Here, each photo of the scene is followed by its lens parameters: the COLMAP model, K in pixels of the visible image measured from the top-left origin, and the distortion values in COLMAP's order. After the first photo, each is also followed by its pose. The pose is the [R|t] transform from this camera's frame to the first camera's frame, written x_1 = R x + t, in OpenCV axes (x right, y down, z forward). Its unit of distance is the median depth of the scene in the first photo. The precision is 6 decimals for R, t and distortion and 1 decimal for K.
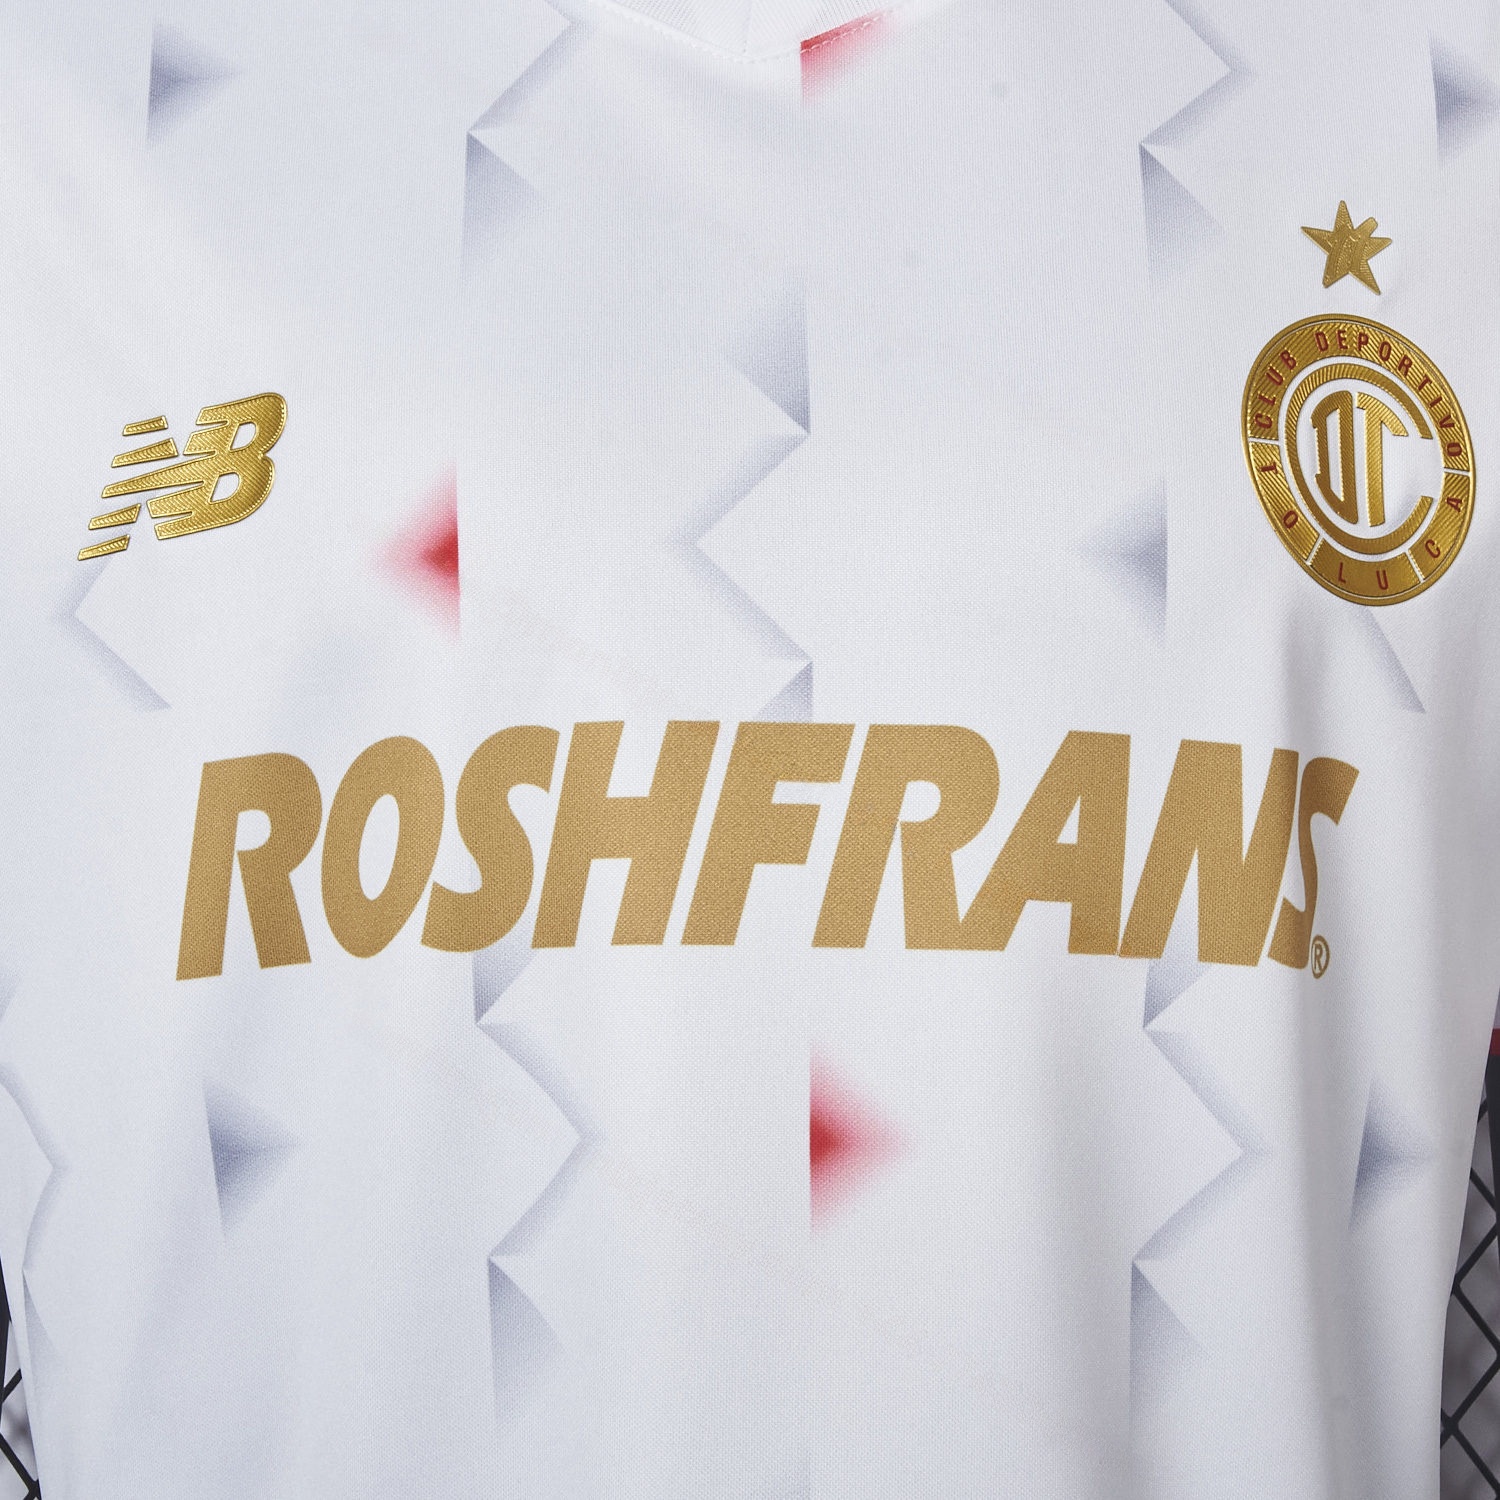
lens RADIAL K [[2941.3, 0, 792.7], [0, 2941.3, 748.5], [0, 0, 1]] dist [-0.070381, -0.015787]
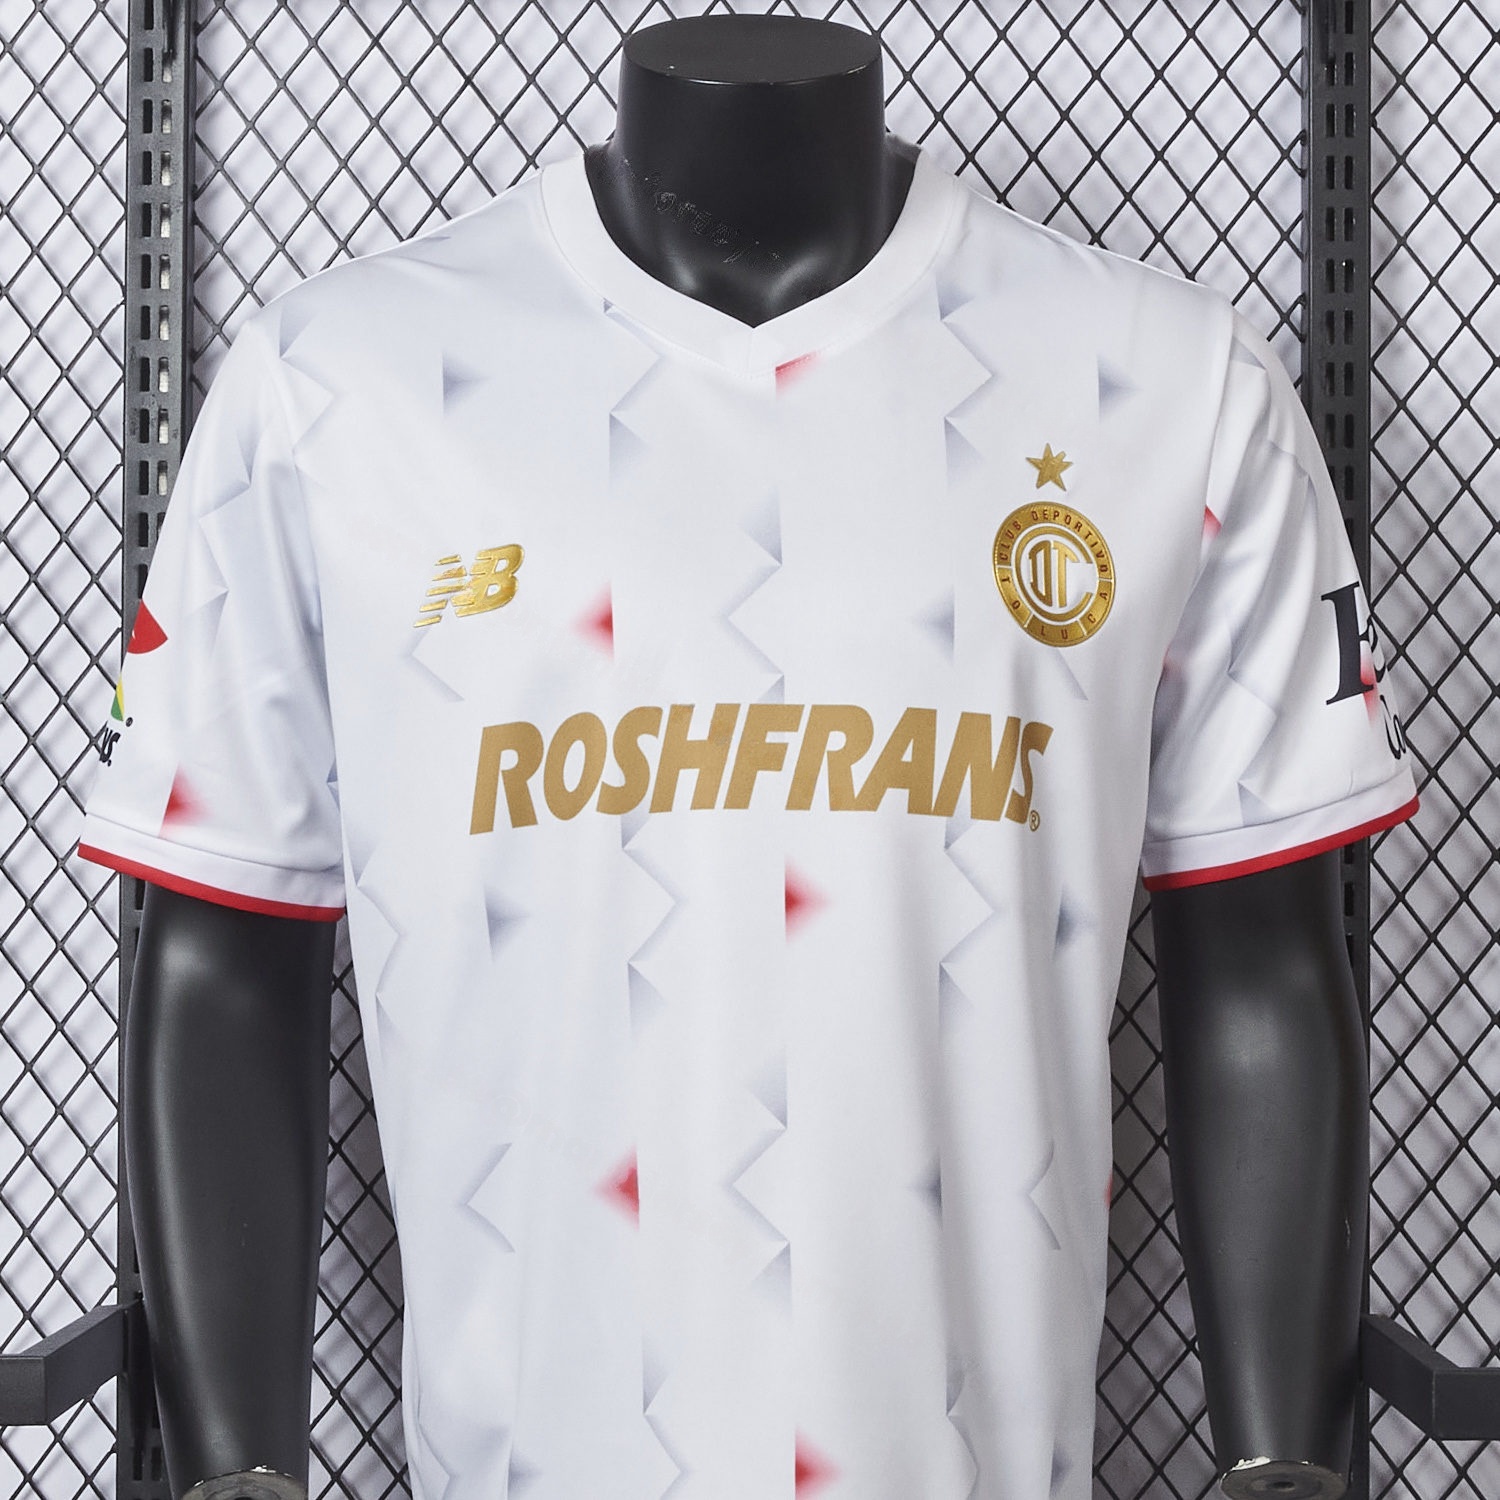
lens RADIAL K [[3551.8, 0, 749.3], [0, 3551.8, 867.2], [0, 0, 1]] dist [0.081430, 0.321019]
pose [[0.999885, -0.005515, 0.014104, -0.052605], [0.005455, 0.999976, 0.004292, 0.093039], [-0.014127, -0.004215, 0.999891, -1.472991]]
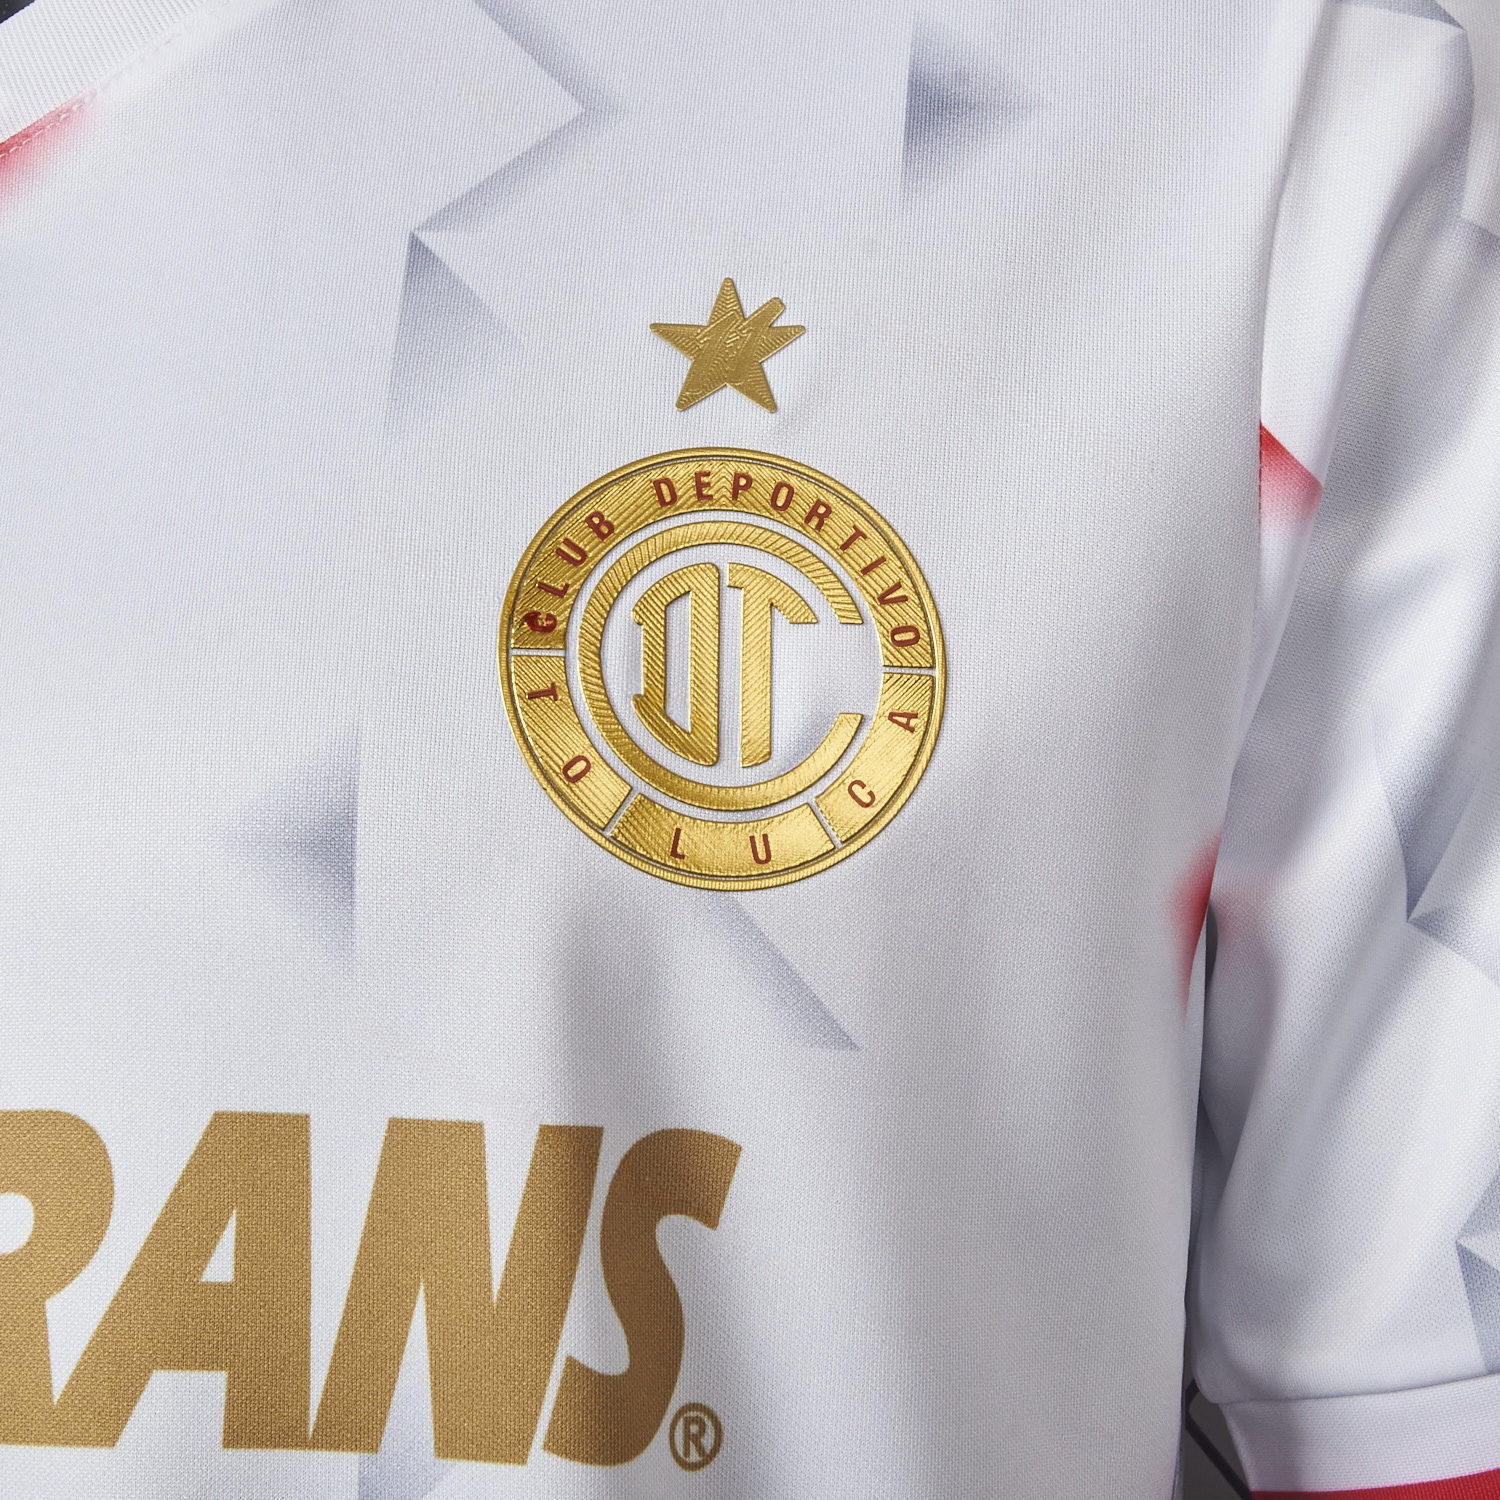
lens RADIAL K [[2941.3, 0, 792.7], [0, 2941.3, 748.5], [0, 0, 1]] dist [-0.070381, -0.015787]
pose [[0.950724, -0.067519, -0.302597, 0.411849], [0.047251, 0.996152, -0.073818, -0.031859], [0.306417, 0.055882, 0.950256, 0.390506]]
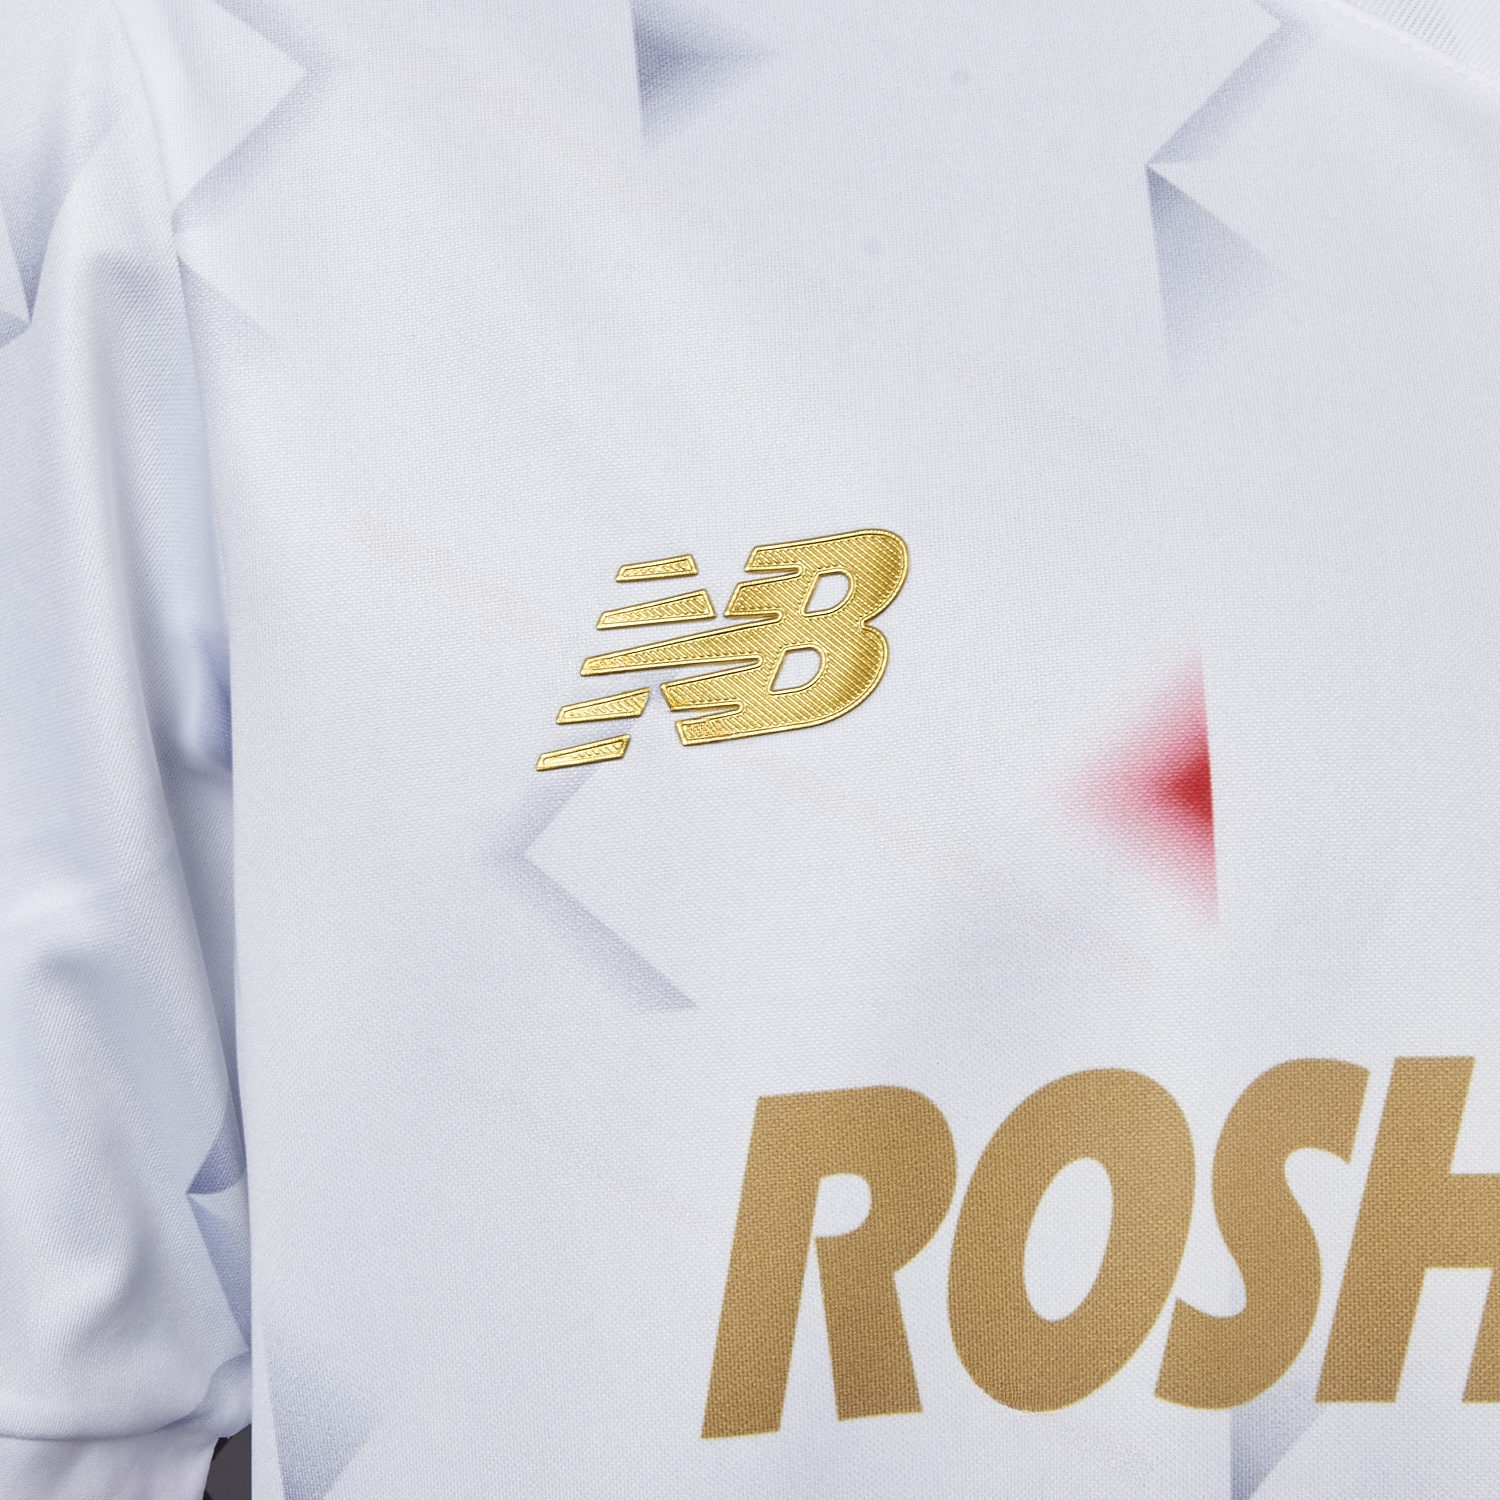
lens RADIAL K [[2941.3, 0, 792.7], [0, 2941.3, 748.5], [0, 0, 1]] dist [-0.070381, -0.015787]
pose [[0.980483, 0.043865, 0.191647, -0.322929], [-0.030937, 0.997072, -0.069934, -0.026526], [-0.194153, 0.062640, 0.978969, 0.368954]]
